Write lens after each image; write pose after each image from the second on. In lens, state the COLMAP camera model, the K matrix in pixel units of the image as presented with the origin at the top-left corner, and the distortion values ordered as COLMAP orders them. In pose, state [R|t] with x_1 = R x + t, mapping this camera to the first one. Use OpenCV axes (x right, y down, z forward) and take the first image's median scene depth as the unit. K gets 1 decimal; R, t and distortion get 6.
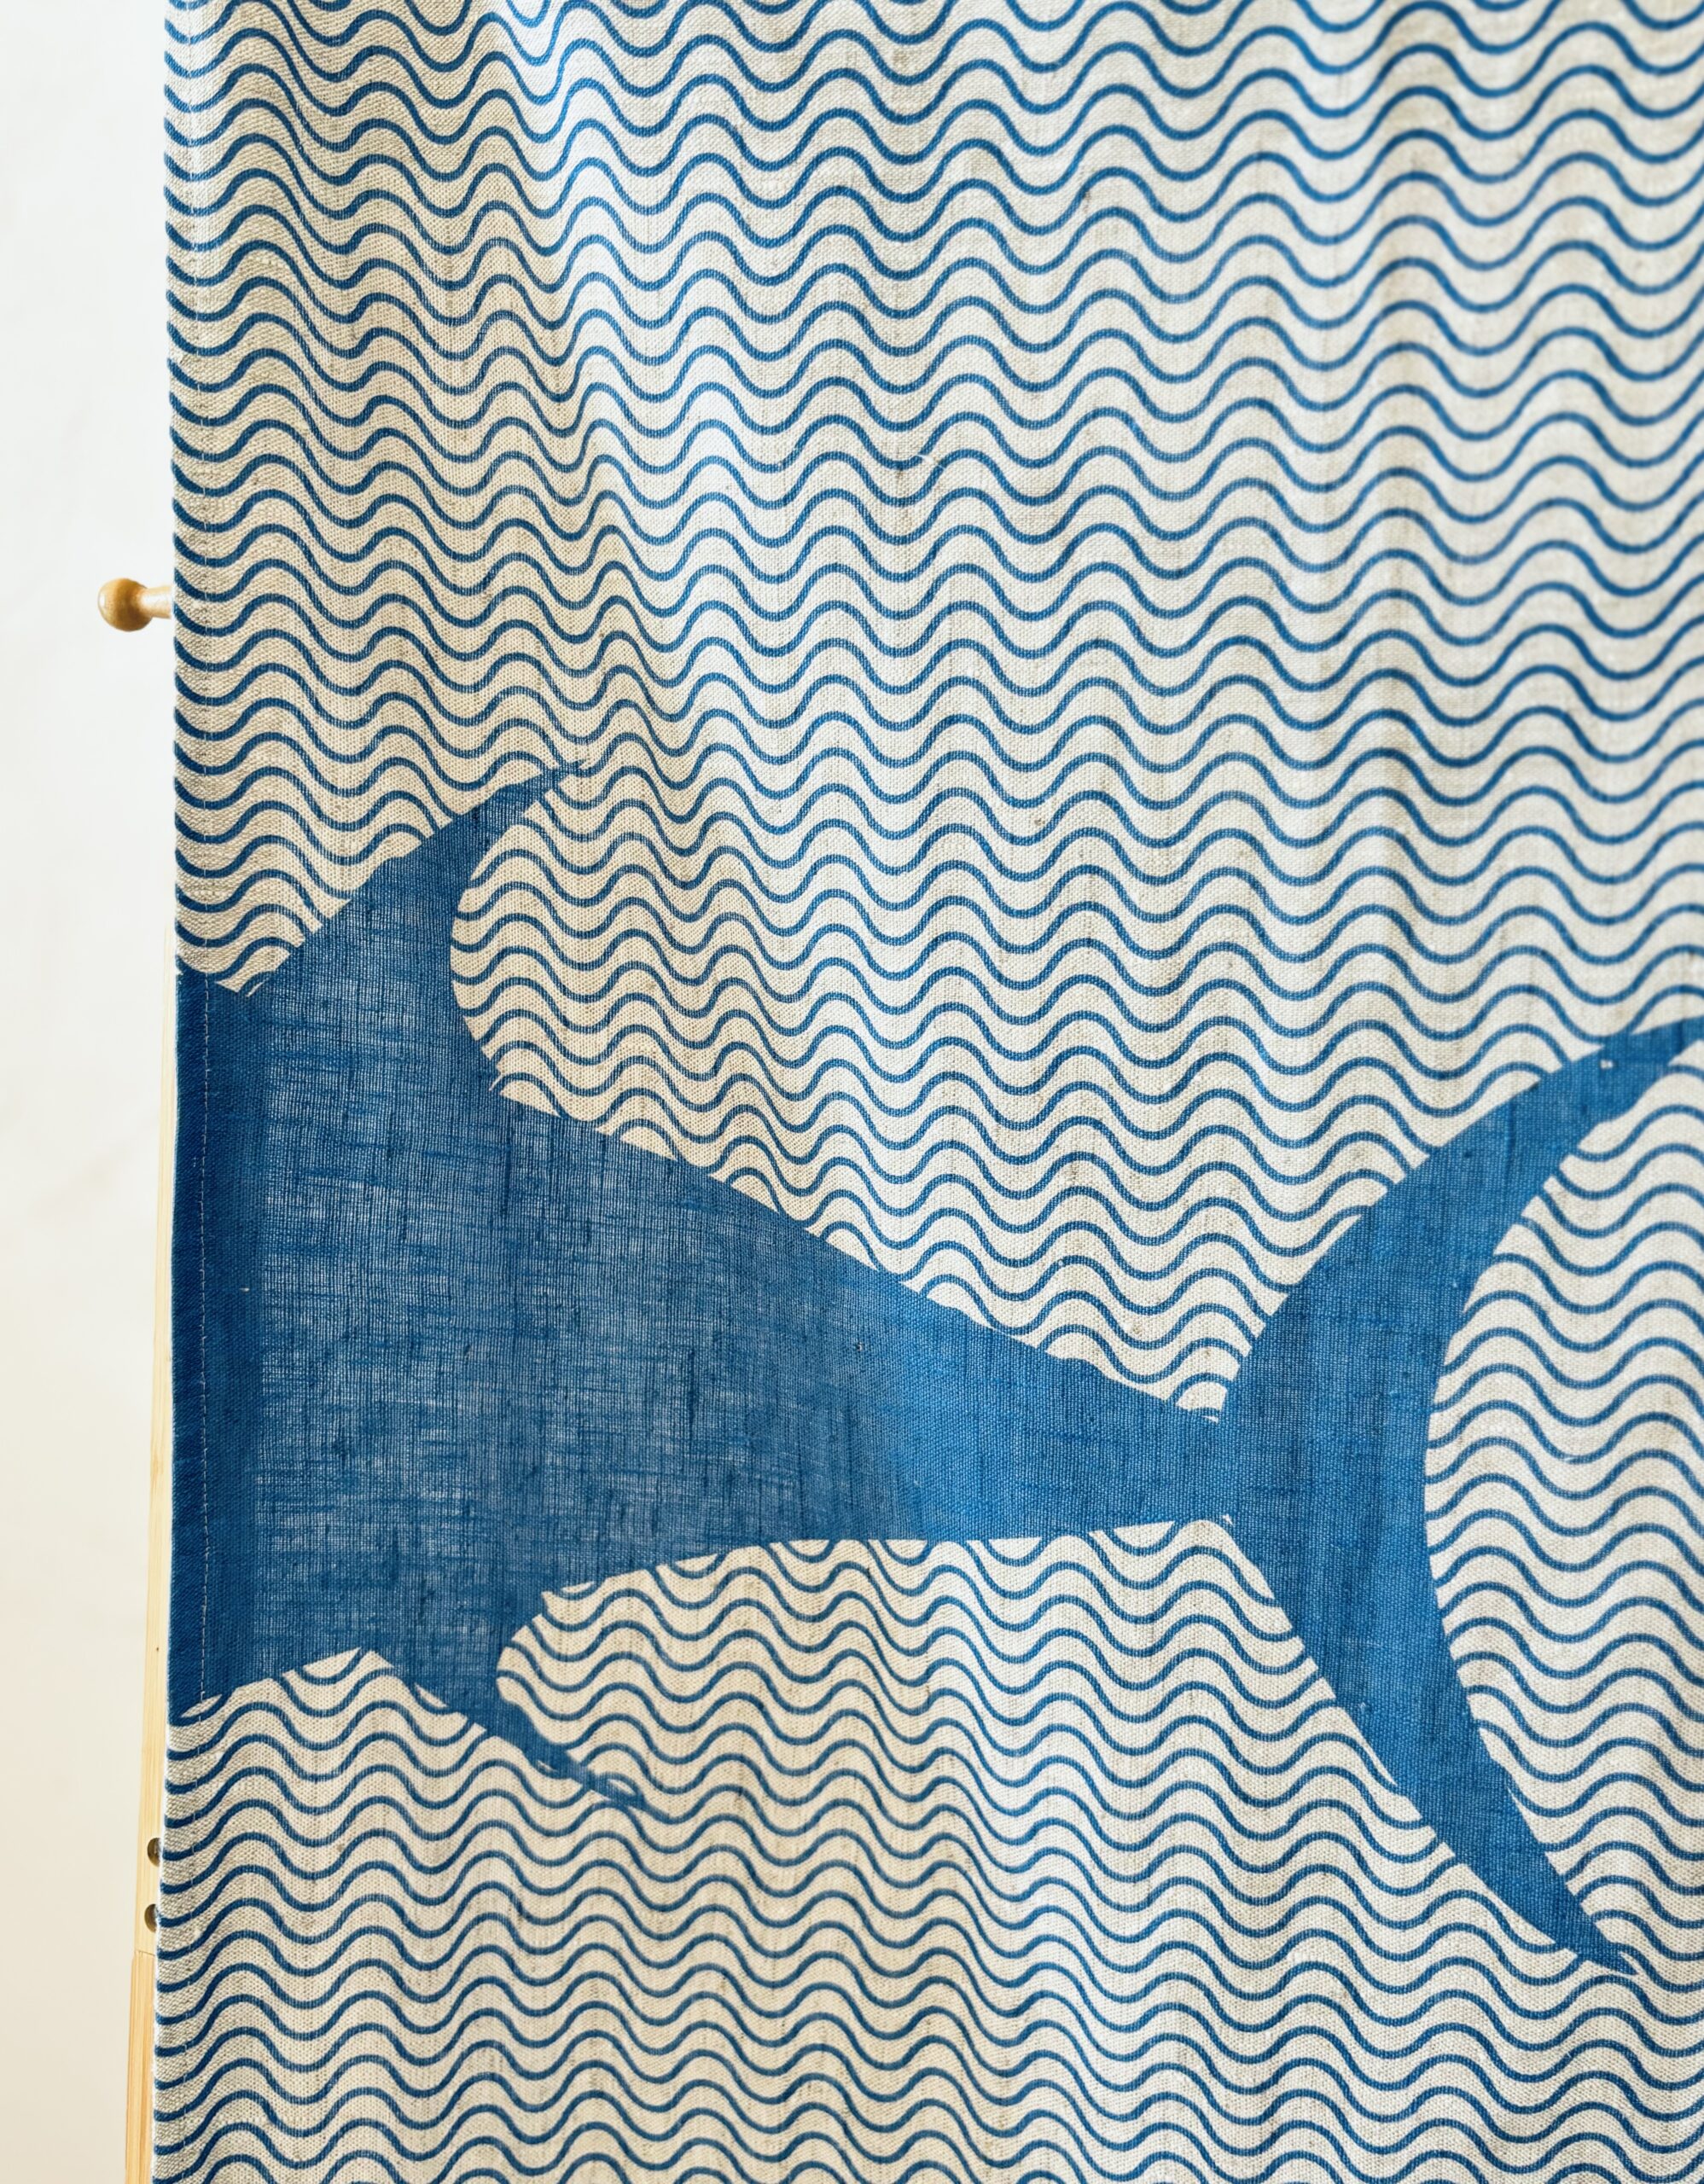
lens RADIAL K [[1886.6, 0, 852.0], [0, 1886.6, 1092.0], [0, 0, 1]] dist [0.071581, -0.123919]
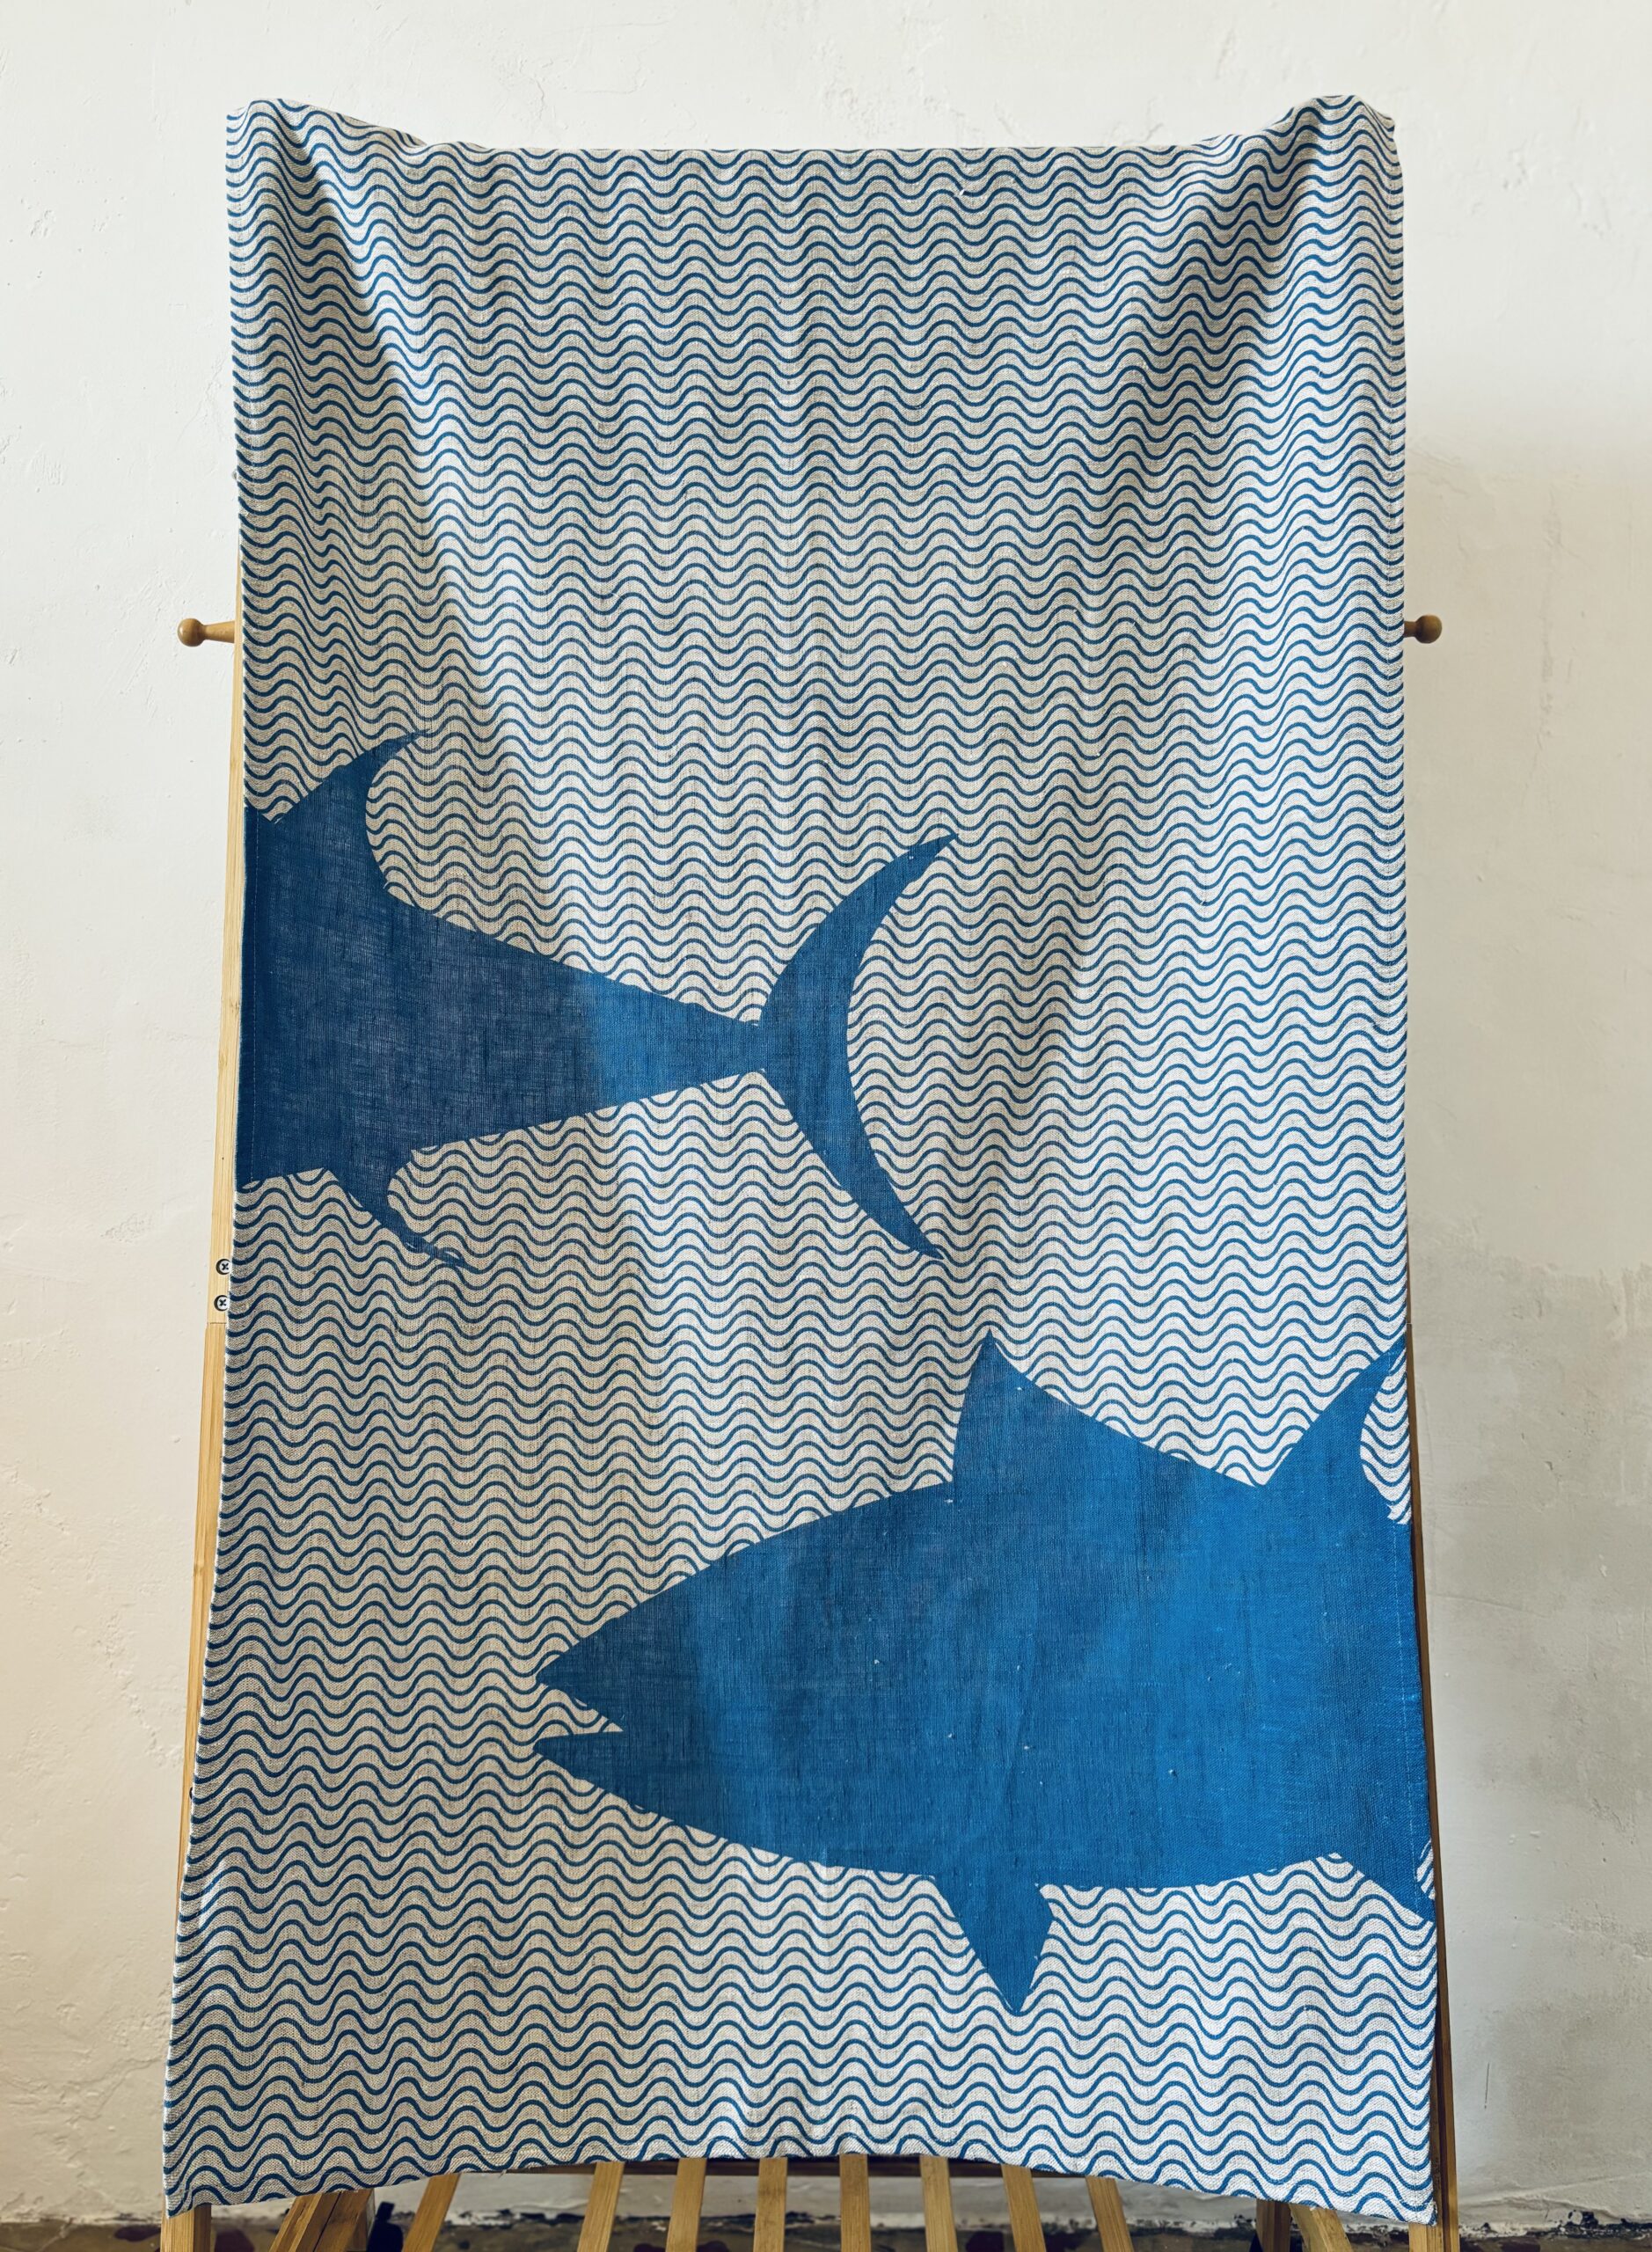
lens RADIAL K [[1982.9, 0, 826.0], [0, 1982.9, 1126.0], [0, 0, 1]] dist [0.132610, -0.381852]
pose [[0.930444, 0.005006, 0.366401, -0.568391], [0.052943, 0.987579, -0.147938, 0.622674], [-0.362590, 0.157047, 0.918621, -1.113423]]
